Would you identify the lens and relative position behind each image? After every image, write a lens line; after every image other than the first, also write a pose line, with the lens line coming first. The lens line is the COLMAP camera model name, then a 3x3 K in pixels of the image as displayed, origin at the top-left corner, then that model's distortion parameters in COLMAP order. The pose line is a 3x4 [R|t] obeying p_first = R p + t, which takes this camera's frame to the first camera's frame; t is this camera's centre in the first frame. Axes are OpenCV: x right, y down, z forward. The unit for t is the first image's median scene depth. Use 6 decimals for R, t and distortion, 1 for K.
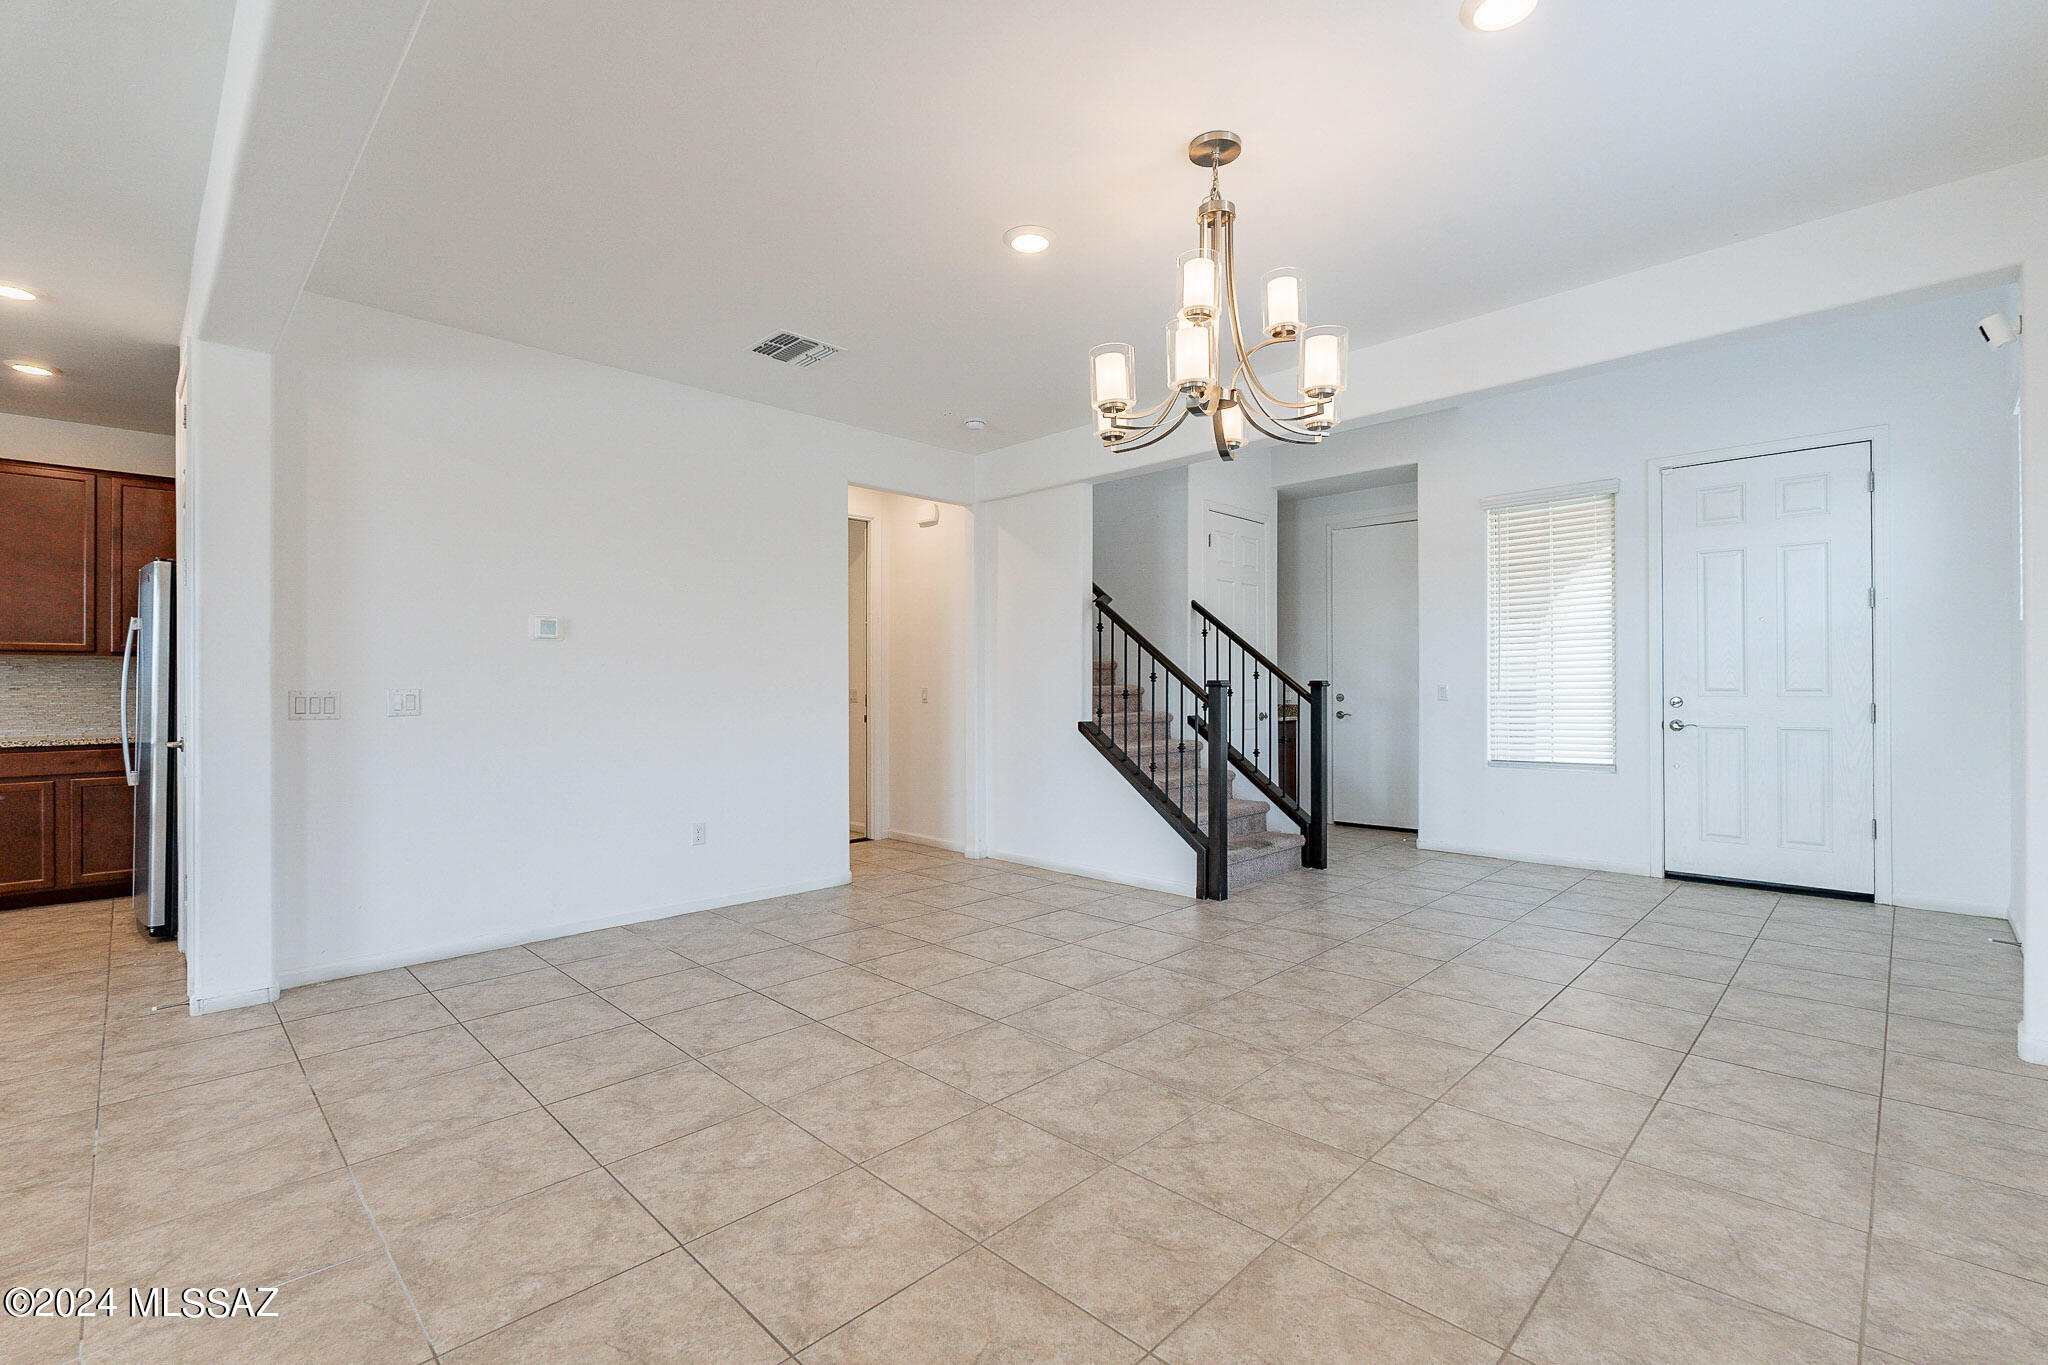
lens RADIAL K [[899.6, 0, 1028.1], [0, 899.6, 679.7], [0, 0, 1]] dist [0.001040, 0.000147]
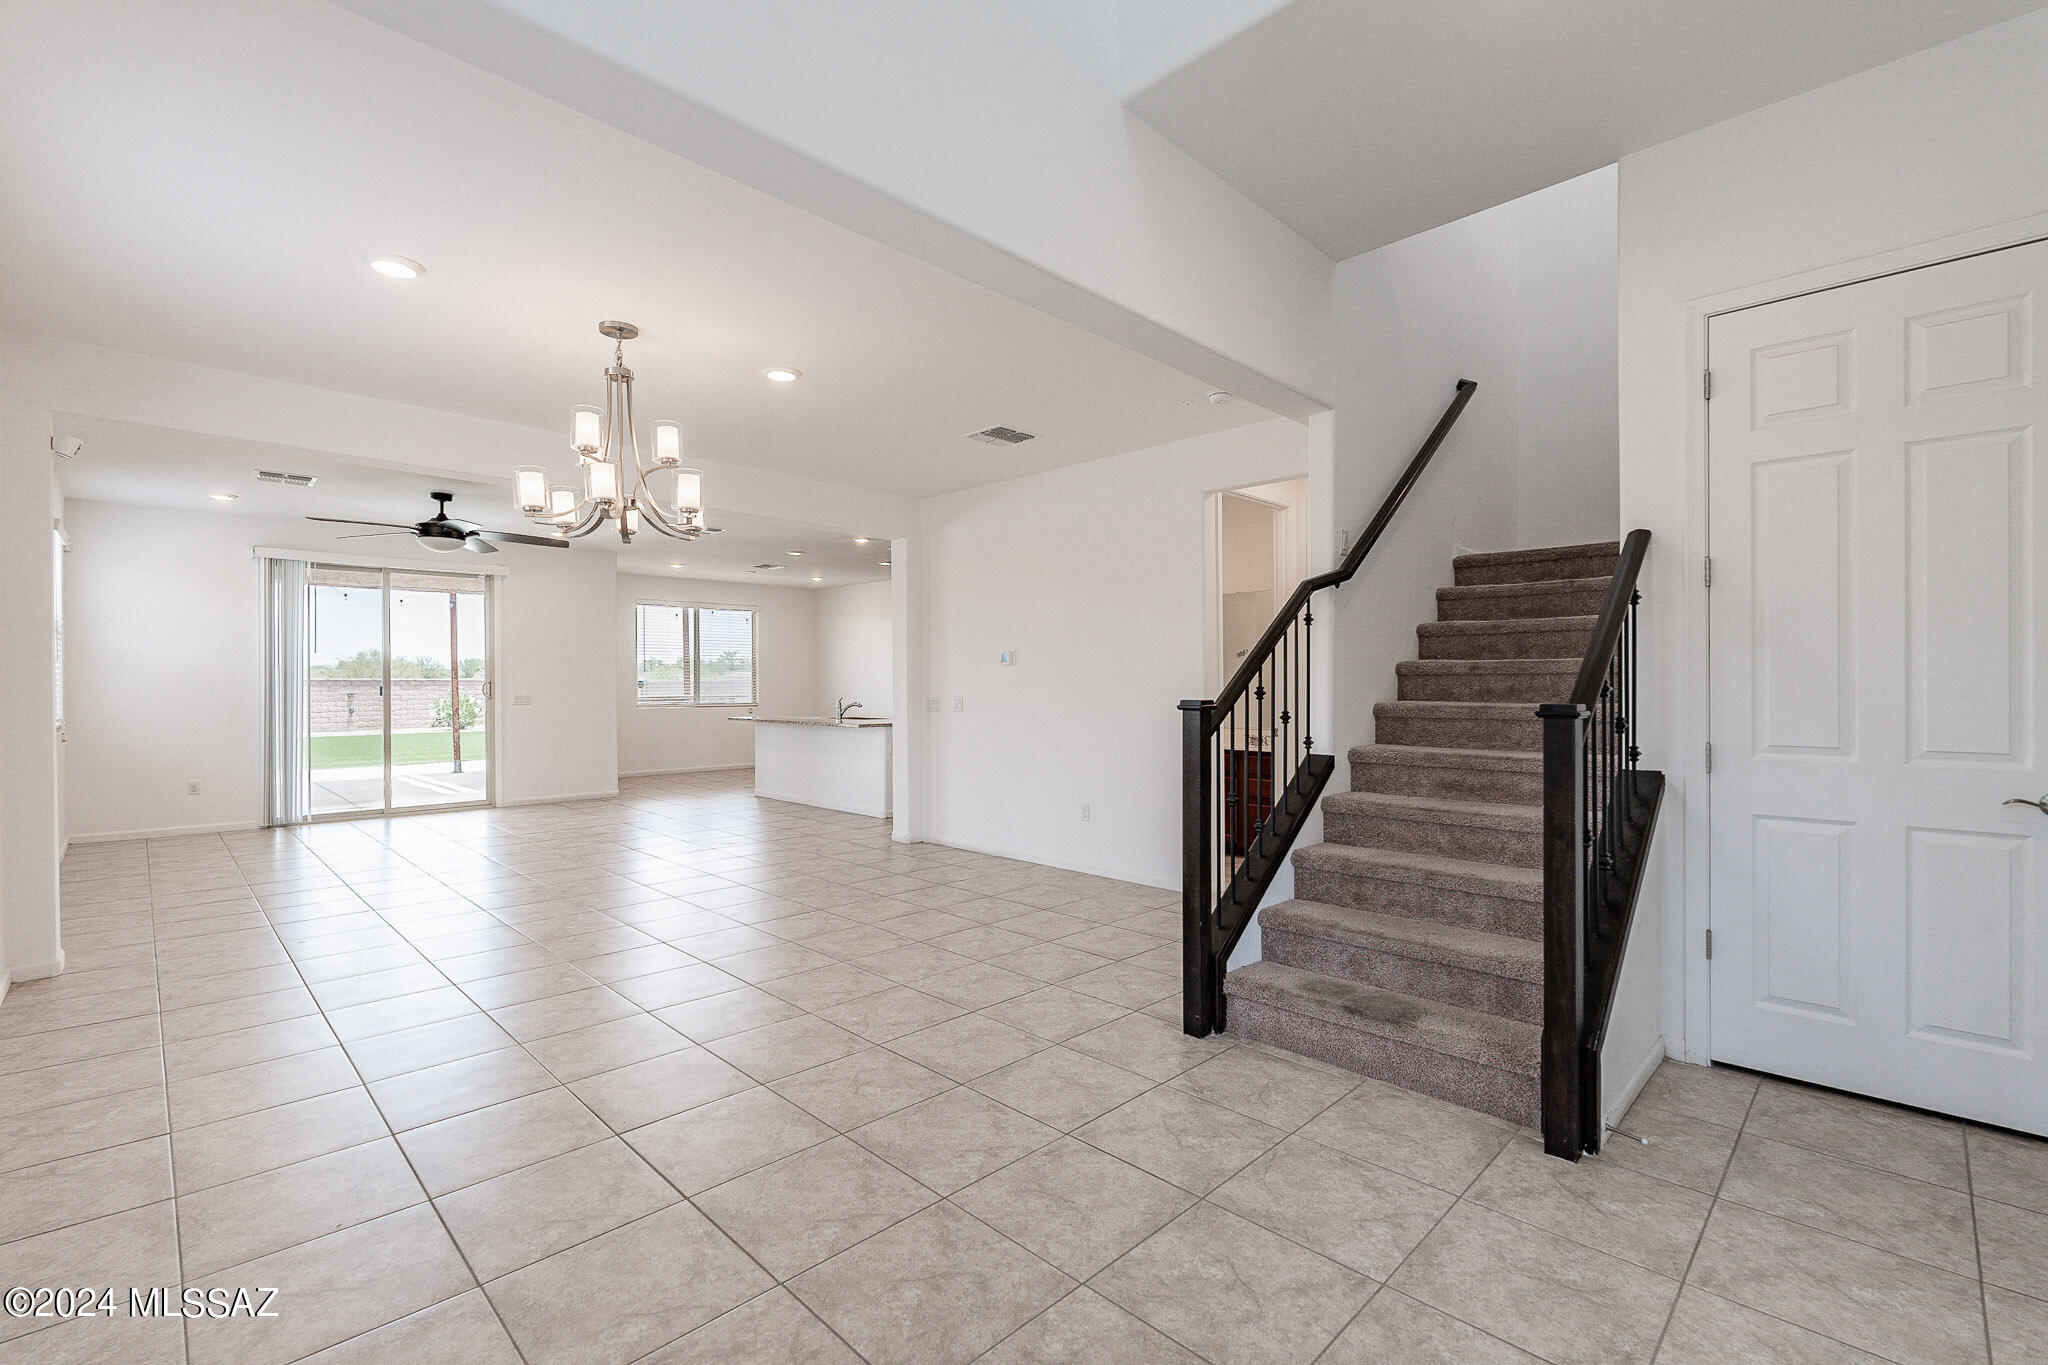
lens RADIAL K [[899.6, 0, 1022.2], [0, 899.6, 688.5], [0, 0, 1]] dist [0.001040, 0.000147]
pose [[-0.013100, 0.008764, -0.999876, 1.540561], [0.011083, 0.999901, 0.008619, -0.027627], [0.999853, -0.010968, -0.013195, 1.564824]]
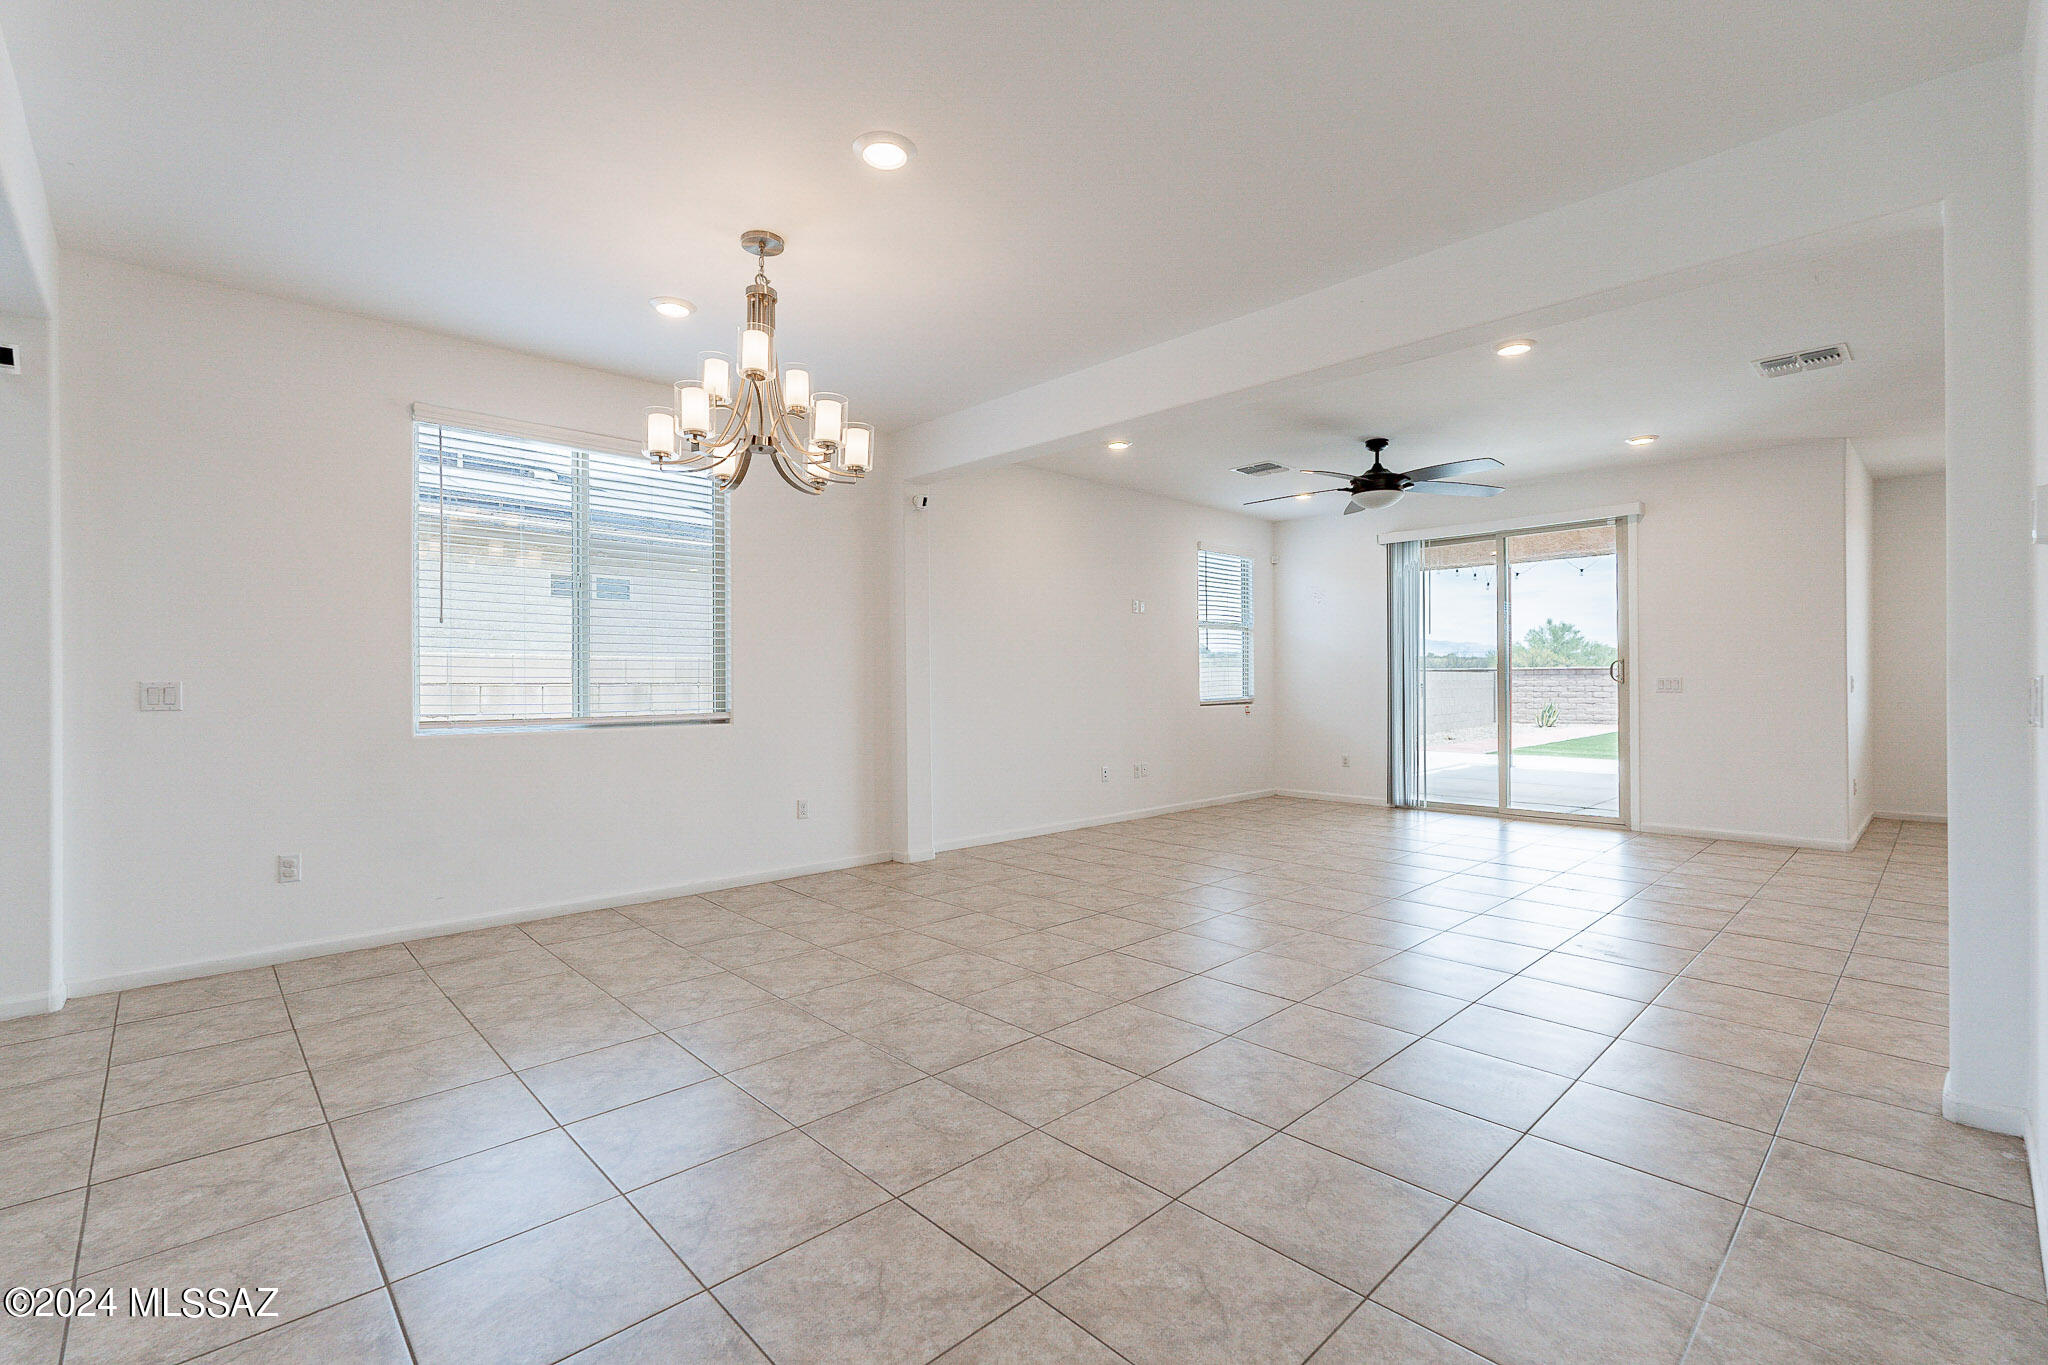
lens RADIAL K [[899.6, 0, 1014.4], [0, 899.6, 677.3], [0, 0, 1]] dist [0.001040, 0.000147]
pose [[-0.999145, 0.008214, 0.040514, -0.170377], [0.007682, 0.999882, -0.013269, 0.019919], [-0.040618, -0.012946, -0.999091, 2.089431]]
